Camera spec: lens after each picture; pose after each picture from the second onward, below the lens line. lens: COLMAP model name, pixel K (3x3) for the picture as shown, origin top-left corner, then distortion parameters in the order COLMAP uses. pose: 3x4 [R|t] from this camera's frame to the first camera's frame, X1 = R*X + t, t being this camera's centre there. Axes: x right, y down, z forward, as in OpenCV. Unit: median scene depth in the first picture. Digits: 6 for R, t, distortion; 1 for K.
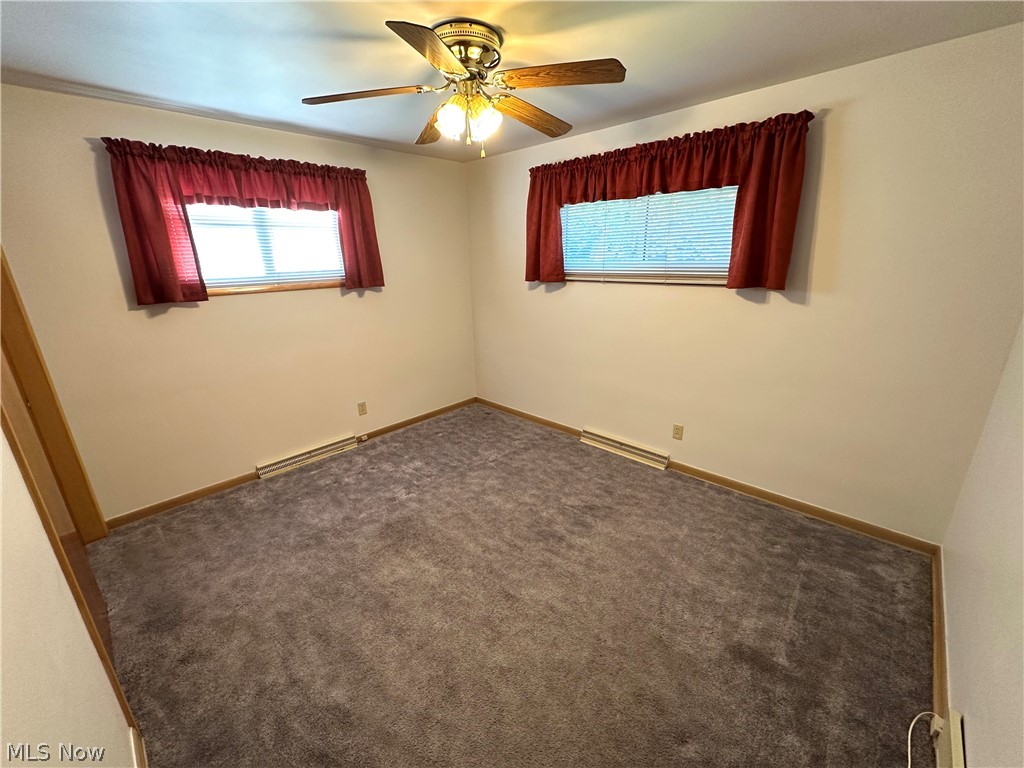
lens RADIAL K [[410.2, 0, 512.8], [0, 410.2, 382.3], [0, 0, 1]] dist [-0.000082, 0.000003]
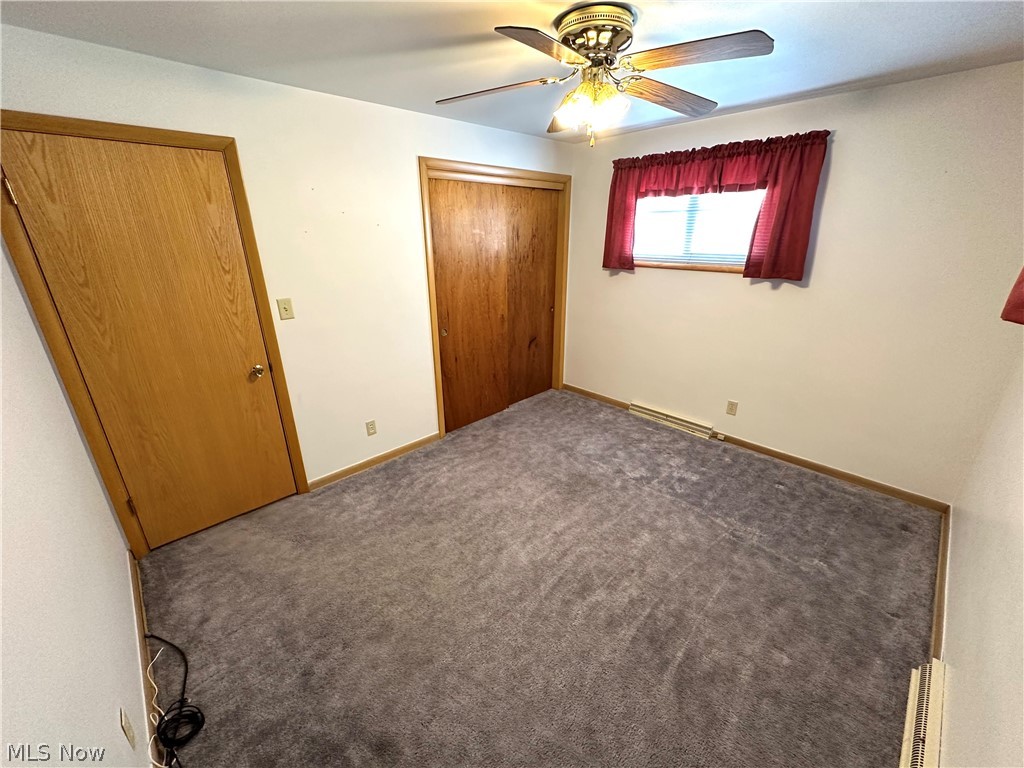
lens RADIAL K [[410.2, 0, 511.6], [0, 410.2, 384.6], [0, 0, 1]] dist [-0.000082, 0.000003]
pose [[-0.035884, 0.371336, -0.927805, 0.571381], [-0.293806, 0.883454, 0.364949, -0.204076], [0.955191, 0.285690, 0.077399, 0.522340]]
